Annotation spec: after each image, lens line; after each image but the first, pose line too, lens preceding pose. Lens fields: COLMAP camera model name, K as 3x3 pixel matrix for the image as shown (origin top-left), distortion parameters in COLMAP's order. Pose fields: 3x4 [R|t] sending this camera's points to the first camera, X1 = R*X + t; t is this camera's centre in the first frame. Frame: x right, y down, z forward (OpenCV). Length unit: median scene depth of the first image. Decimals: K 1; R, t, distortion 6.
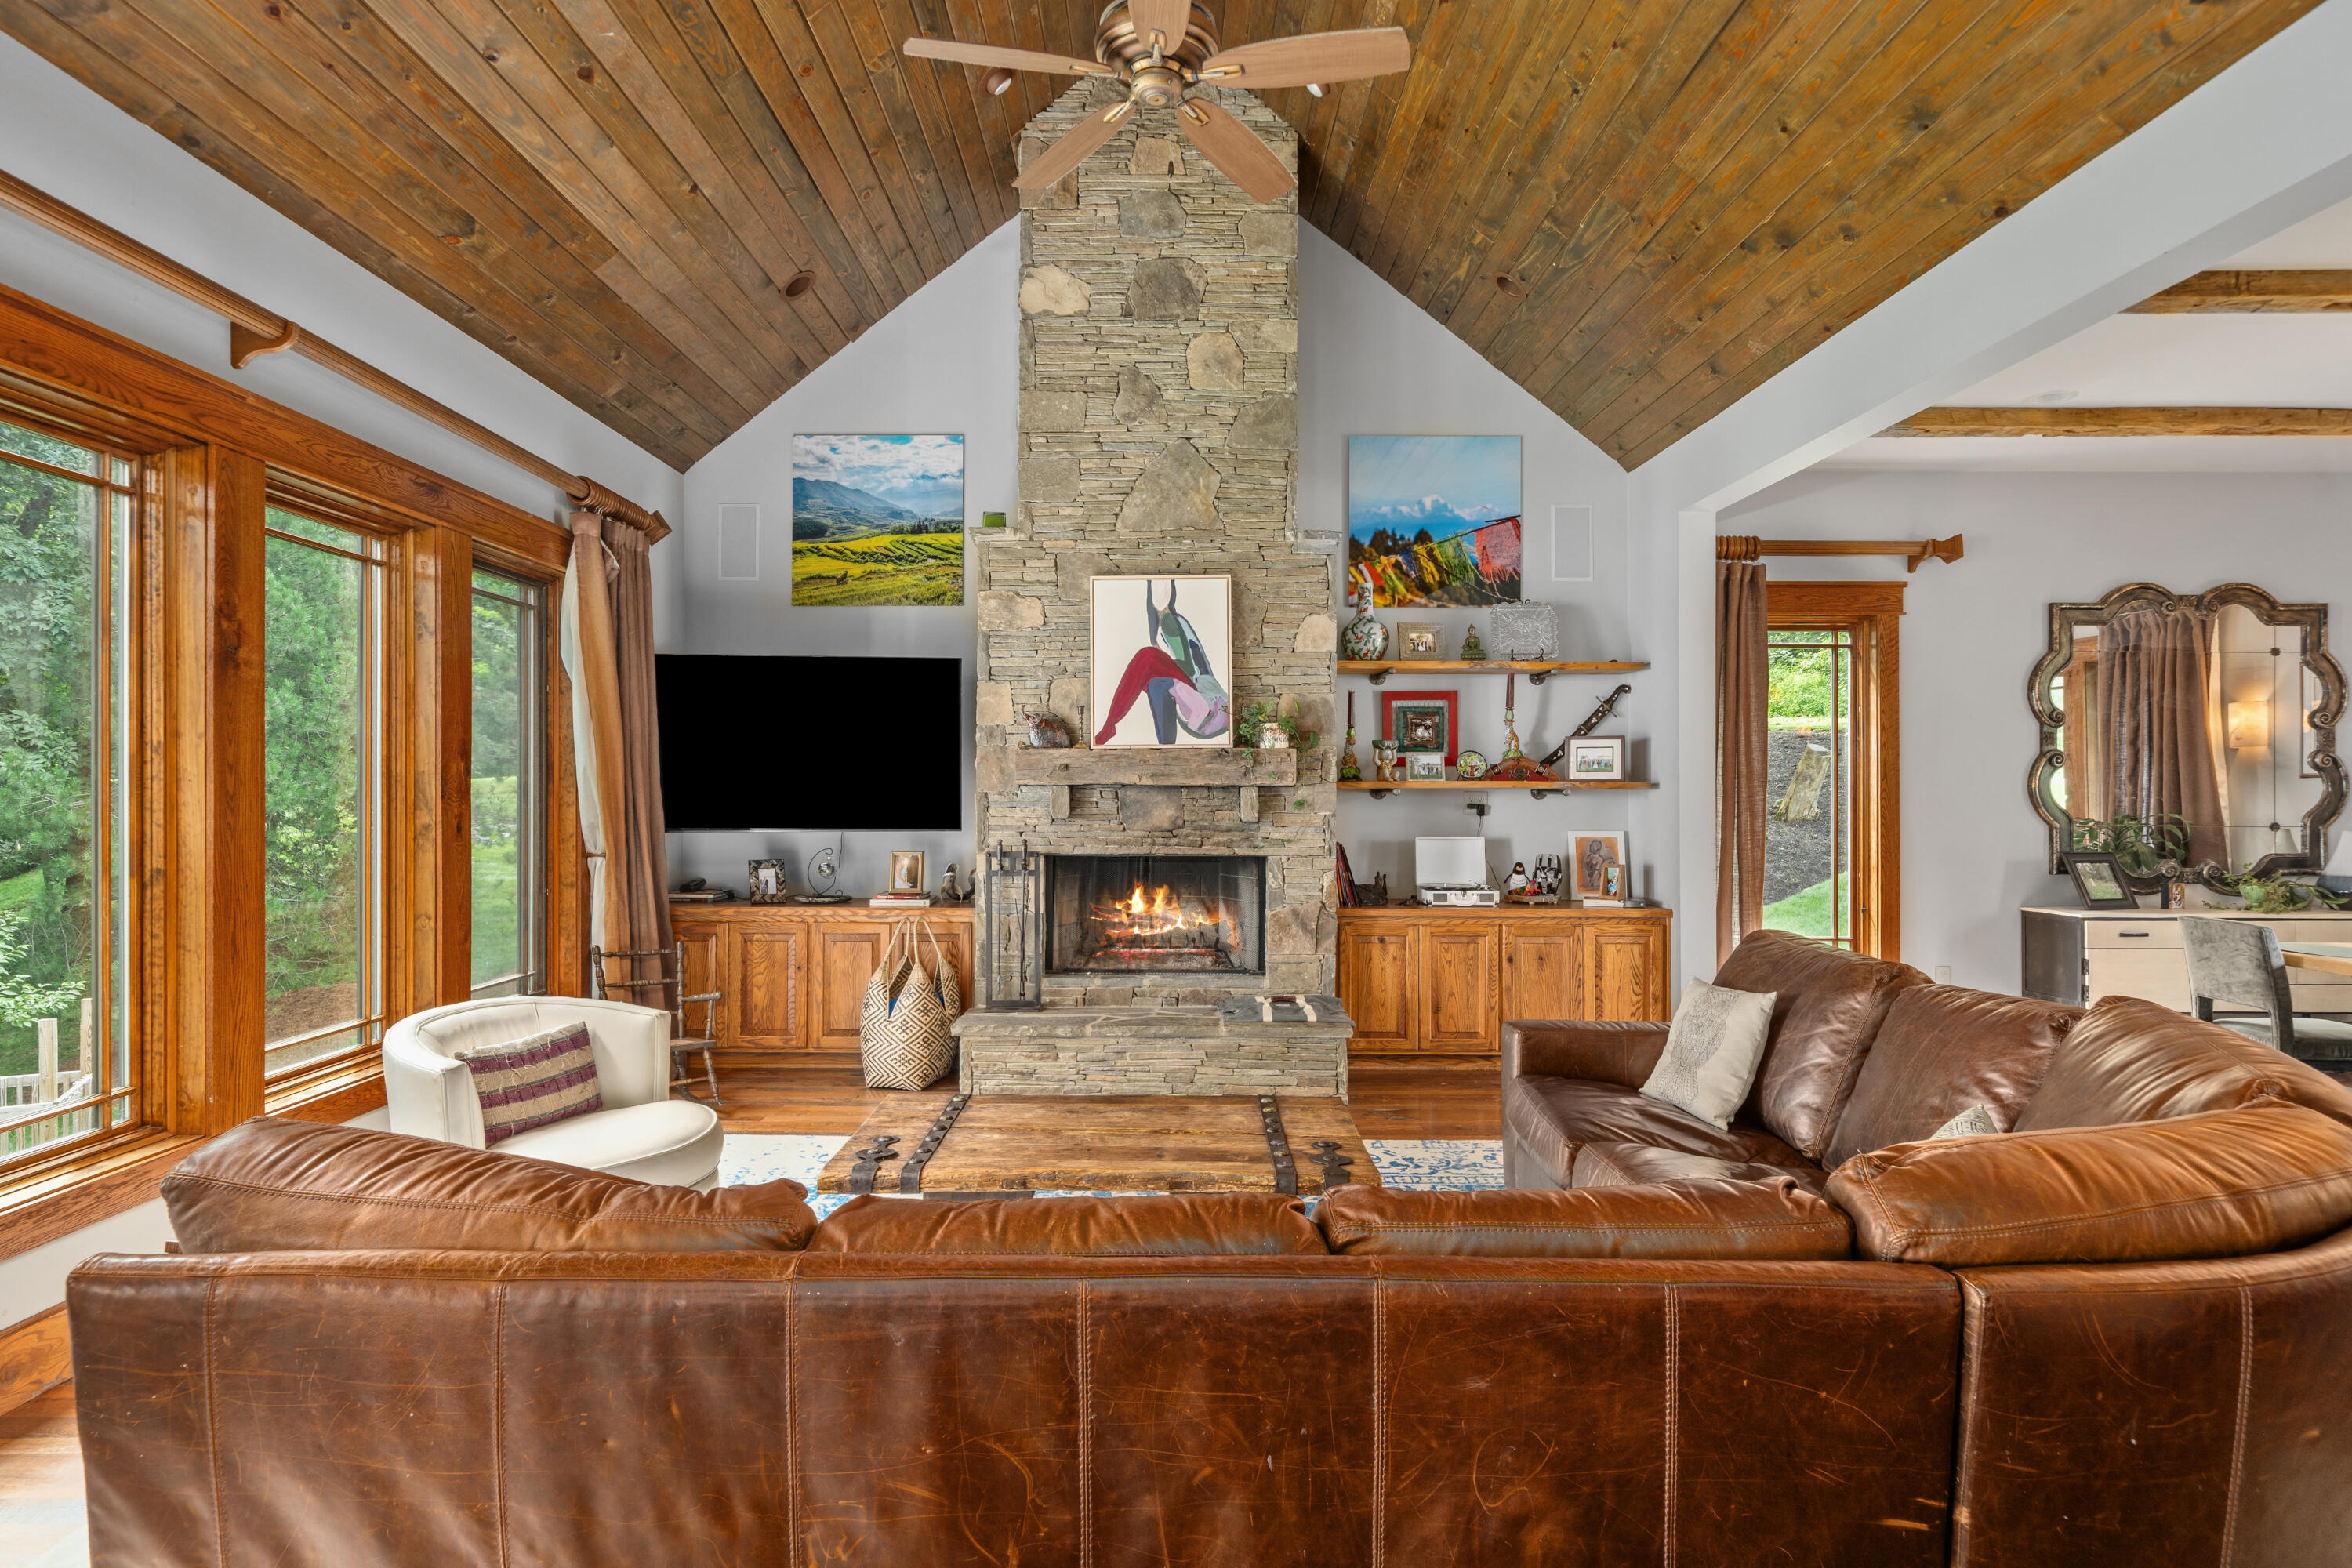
lens RADIAL K [[1303.4, 0, 1180.3], [0, 1303.4, 782.0], [0, 0, 1]] dist [0.001245, 0.000419]
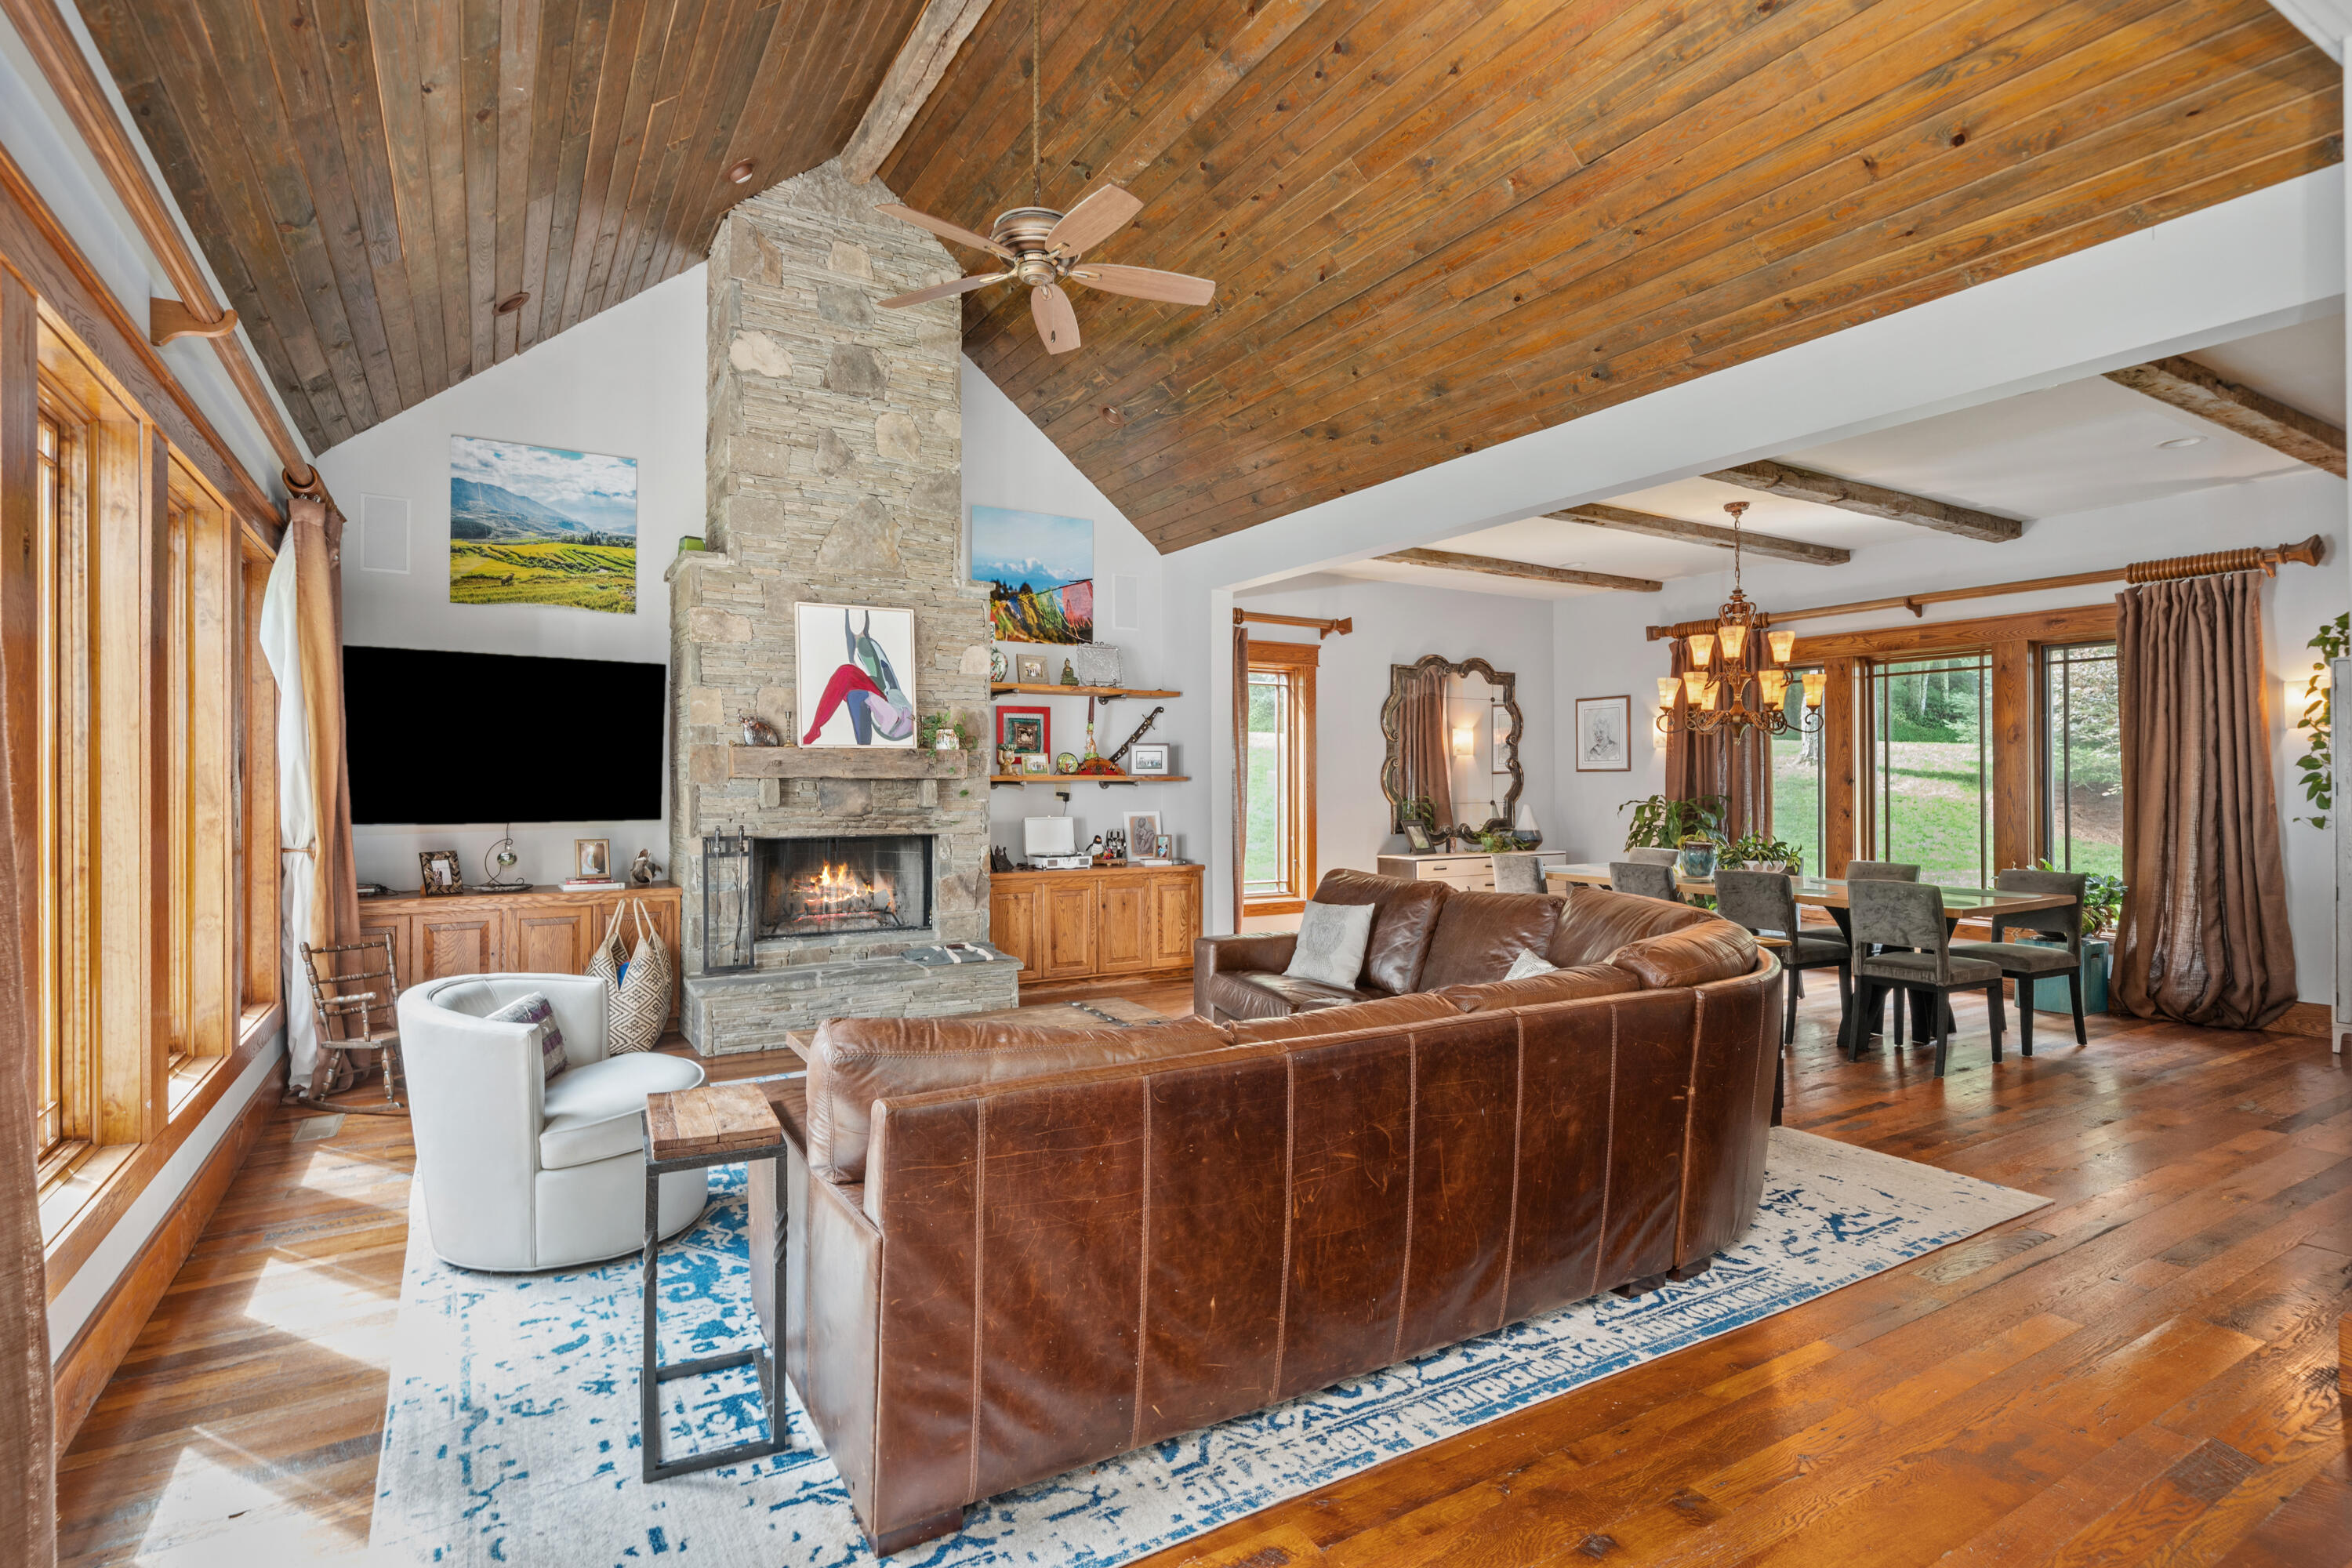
lens RADIAL K [[1141.2, 0, 1179.0], [0, 1141.2, 775.1], [0, 0, 1]] dist [0.002022, -0.000962]
pose [[0.856595, 0.001538, 0.515986, -0.302816], [-0.001253, 0.999999, -0.000900, 0.000034], [-0.515987, 0.000125, 0.856596, -0.067141]]
